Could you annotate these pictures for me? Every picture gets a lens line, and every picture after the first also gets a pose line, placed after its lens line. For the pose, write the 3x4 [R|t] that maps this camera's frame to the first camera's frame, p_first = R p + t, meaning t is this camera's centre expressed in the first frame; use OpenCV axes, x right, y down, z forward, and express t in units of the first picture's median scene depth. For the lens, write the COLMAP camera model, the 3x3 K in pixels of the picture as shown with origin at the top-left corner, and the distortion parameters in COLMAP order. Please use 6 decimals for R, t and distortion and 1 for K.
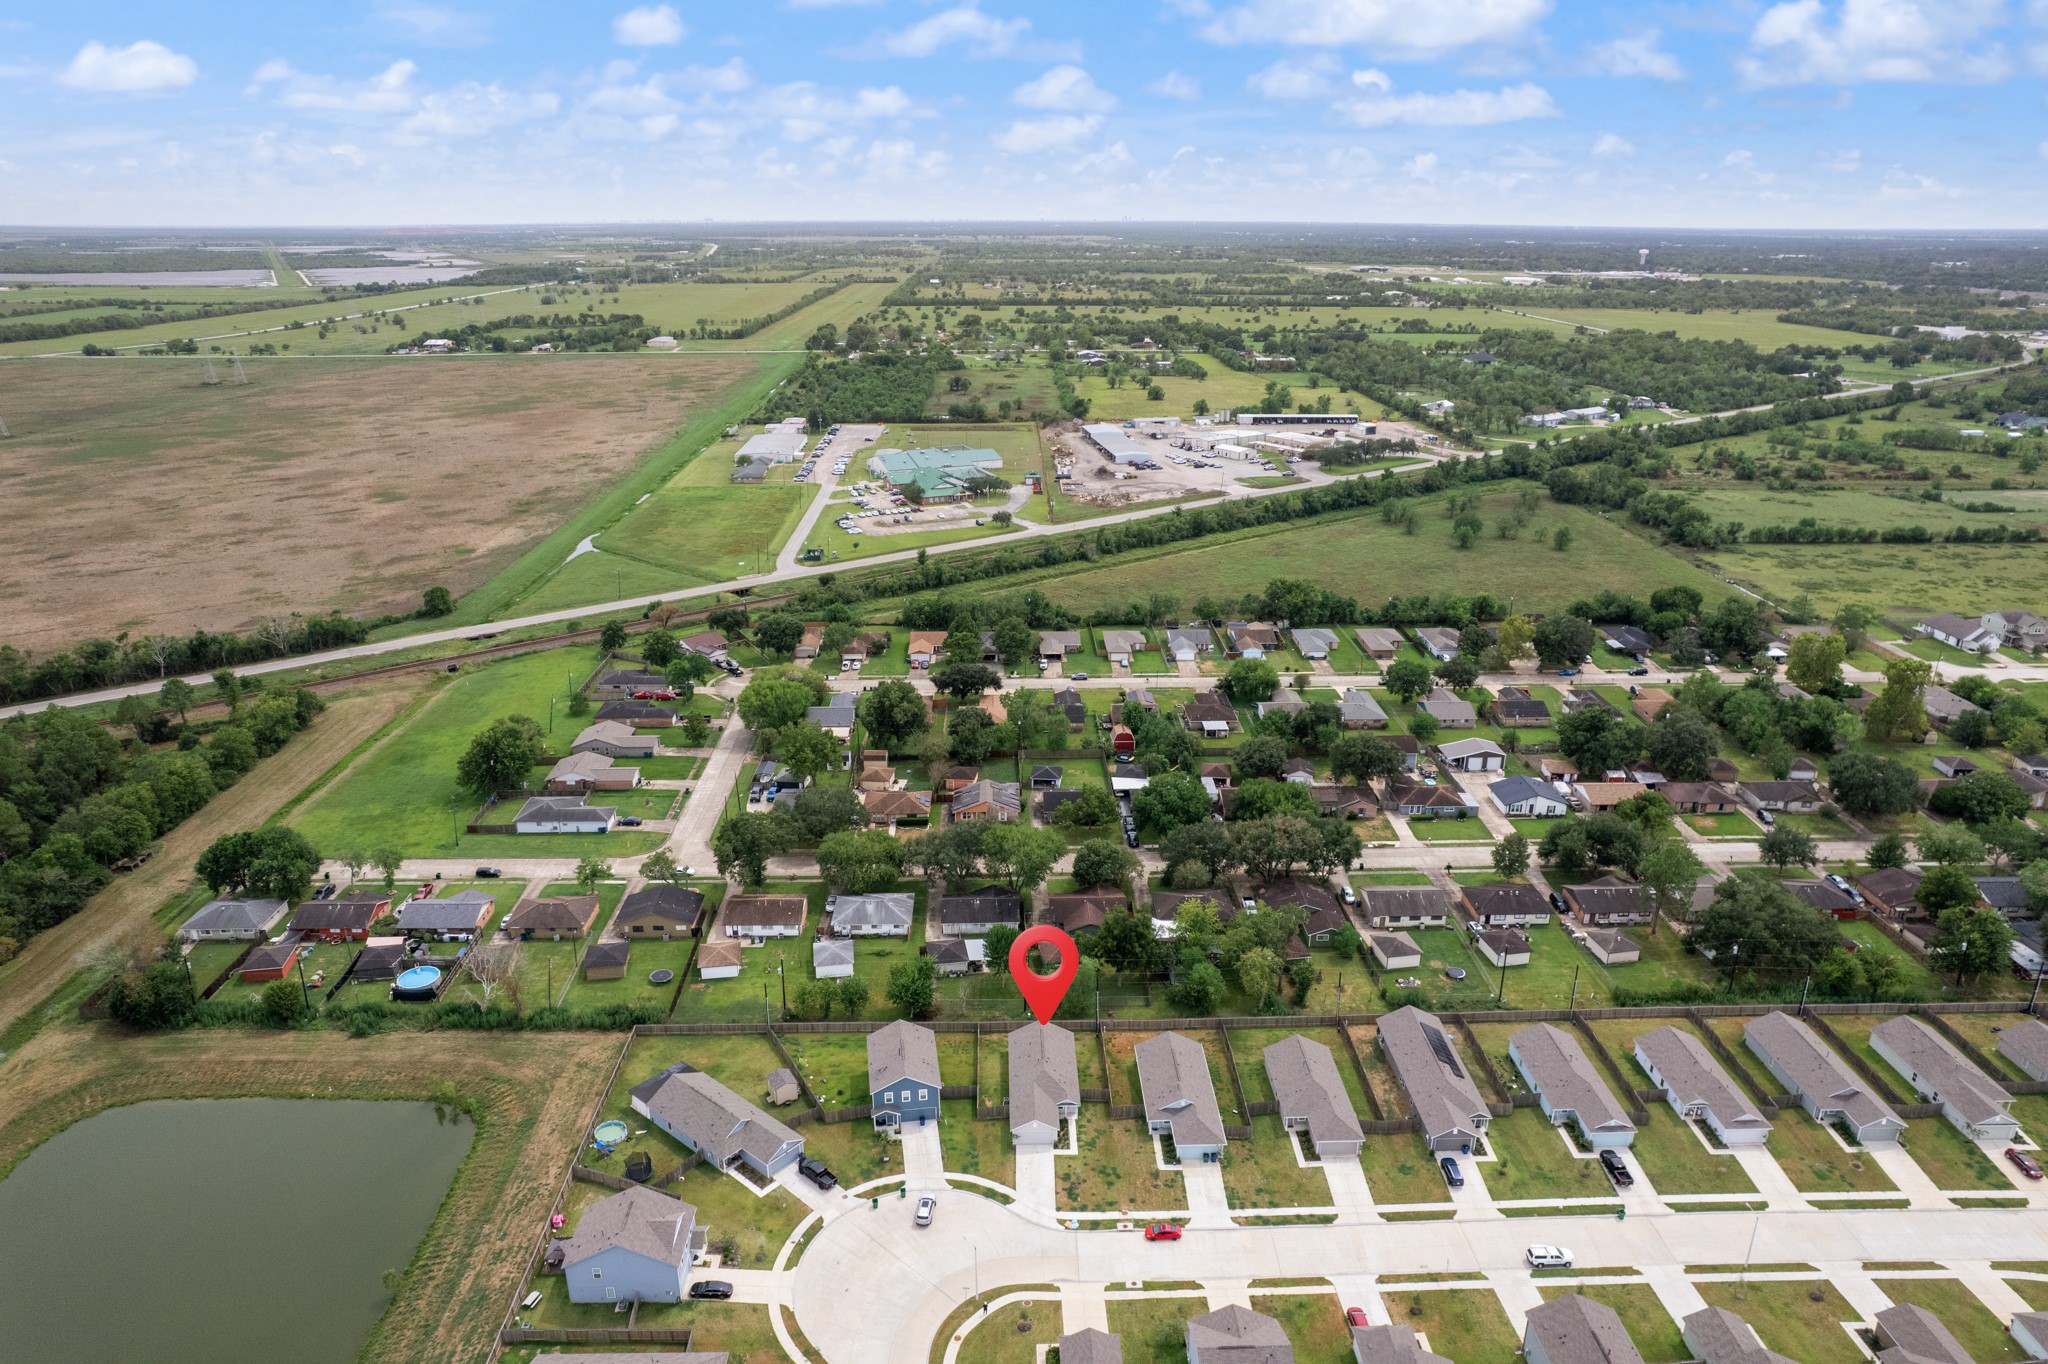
lens RADIAL K [[1315.8, 0, 1024.0], [0, 1315.8, 682.0], [0, 0, 1]] dist [-0.068985, 0.053297]
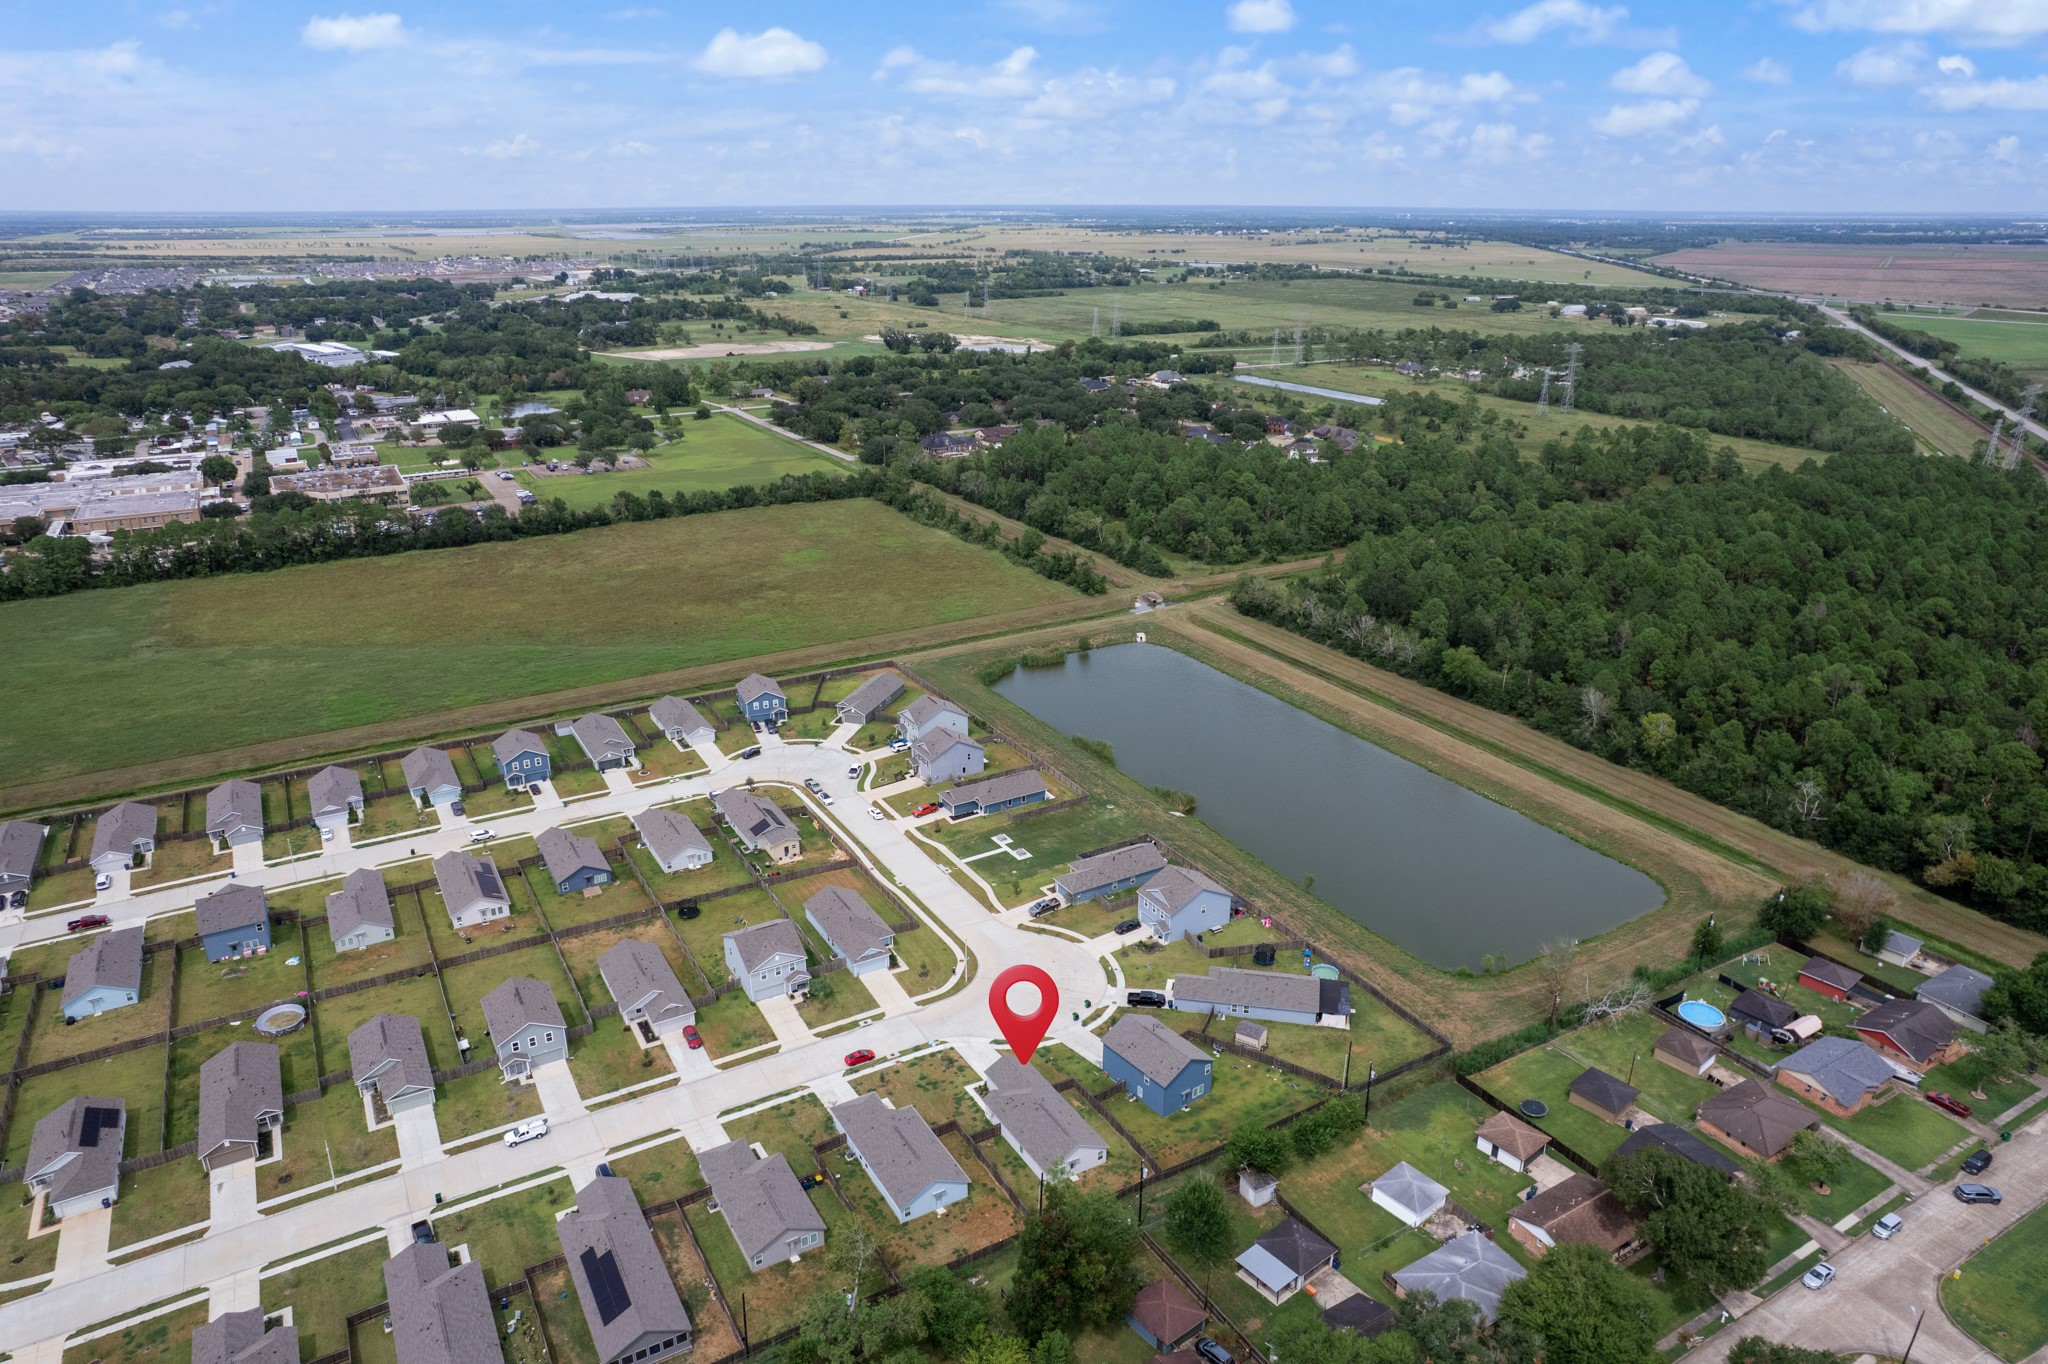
lens RADIAL K [[1305.0, 0, 1027.7], [0, 1305.0, 704.9], [0, 0, 1]] dist [-0.077645, 0.071166]
pose [[-0.875191, 0.177514, -0.450034, 0.429592], [-0.164071, 0.766204, 0.621298, -0.558059], [0.455107, 0.617592, -0.641450, 1.563247]]
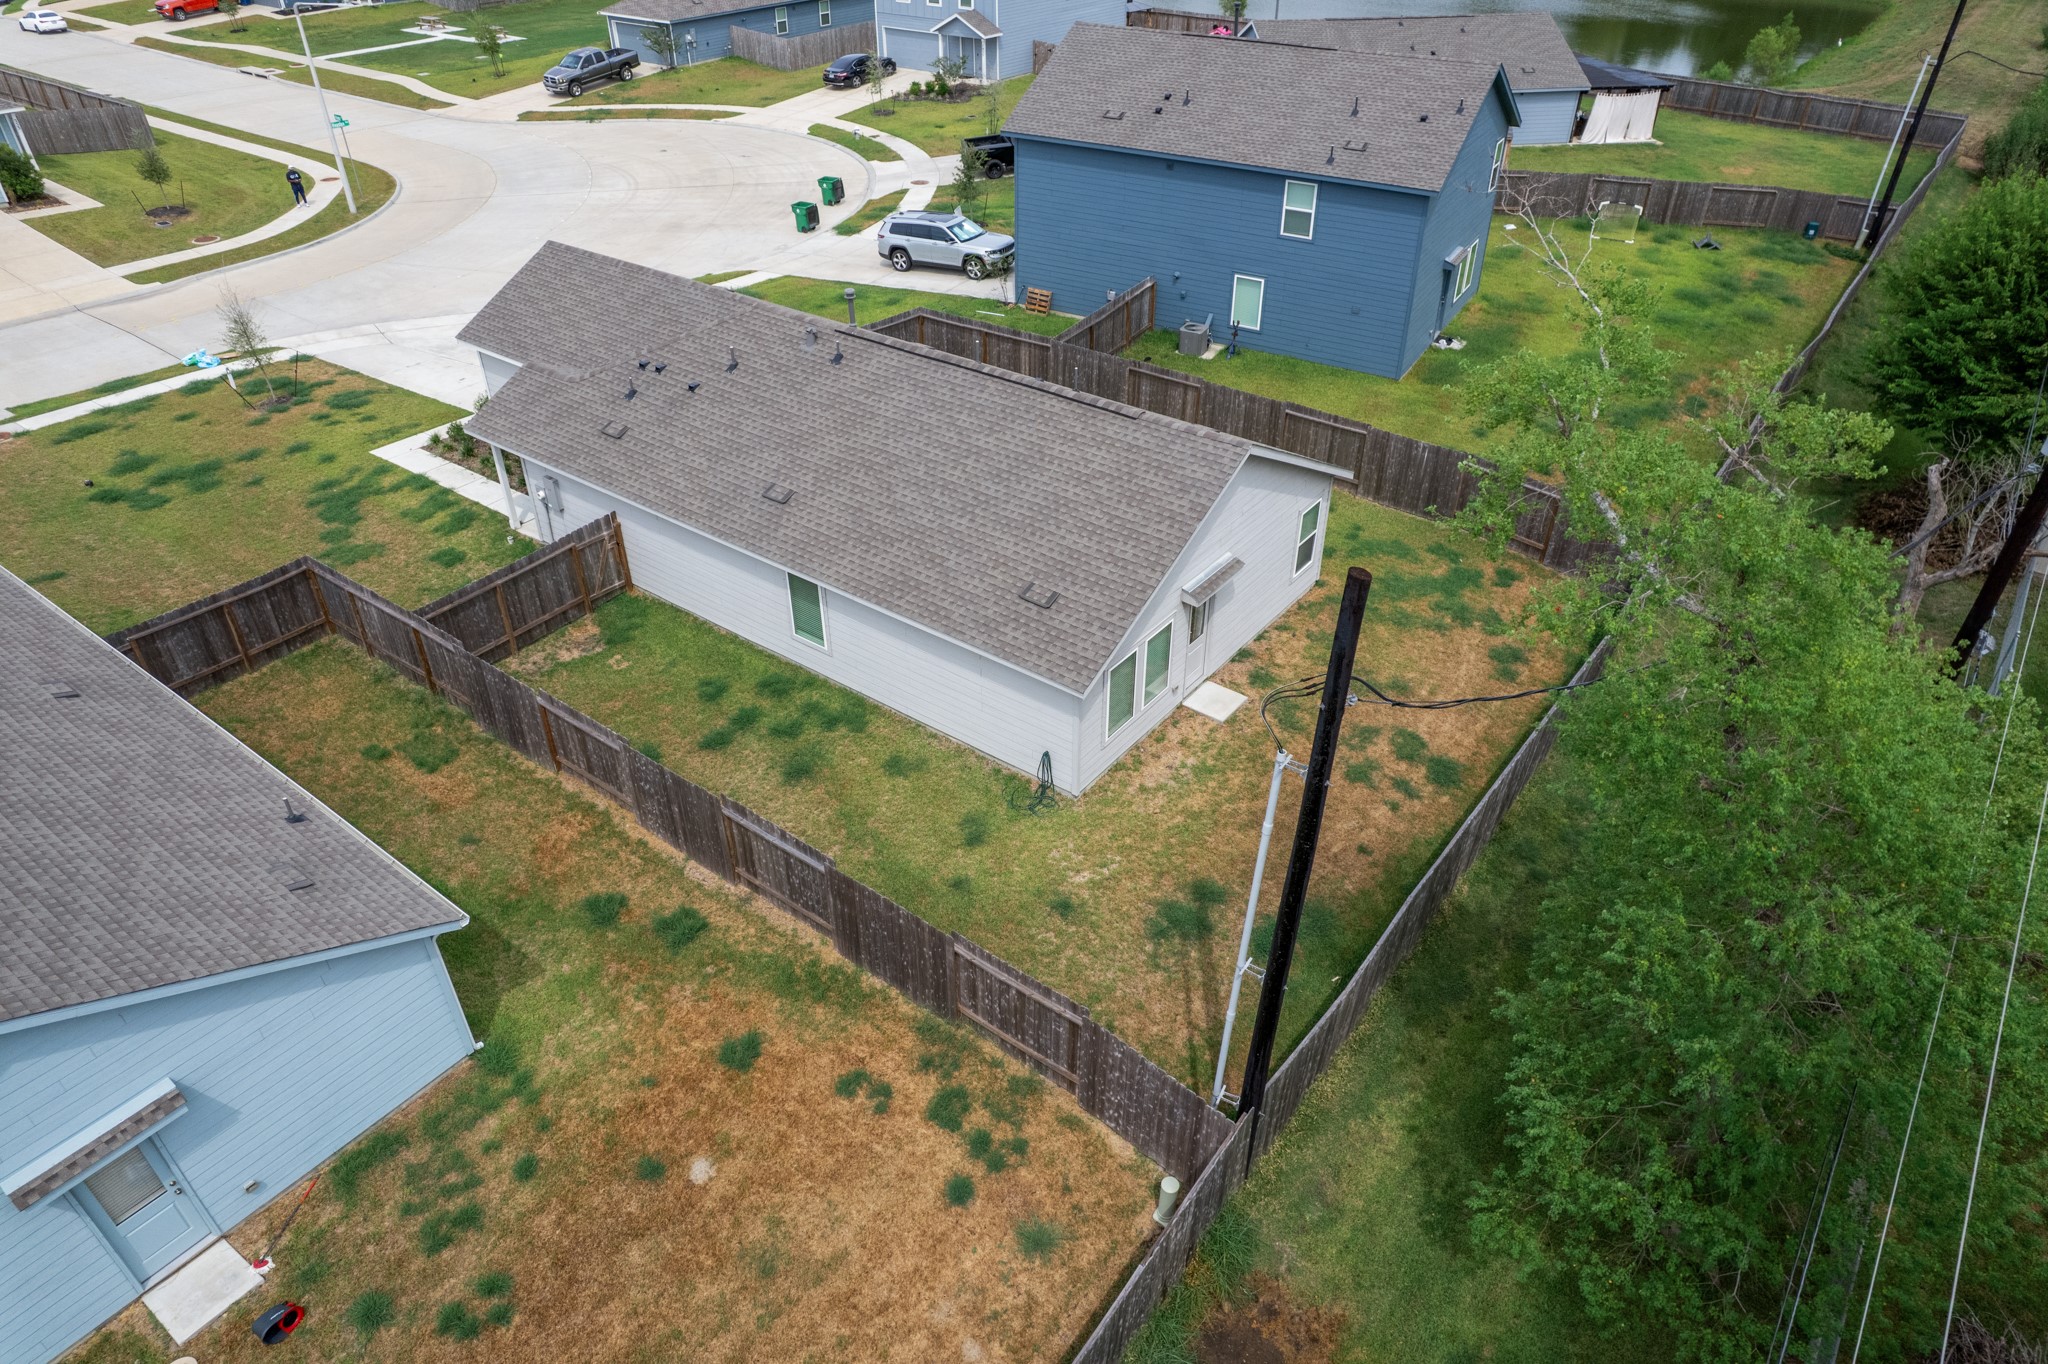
lens RADIAL K [[1305.0, 0, 1027.7], [0, 1305.0, 704.9], [0, 0, 1]] dist [-0.077645, 0.071166]
pose [[-0.621620, 0.459898, -0.634099, 0.124656], [-0.269763, 0.634298, 0.724496, 0.225856], [0.735402, 0.621418, -0.270229, 1.193626]]
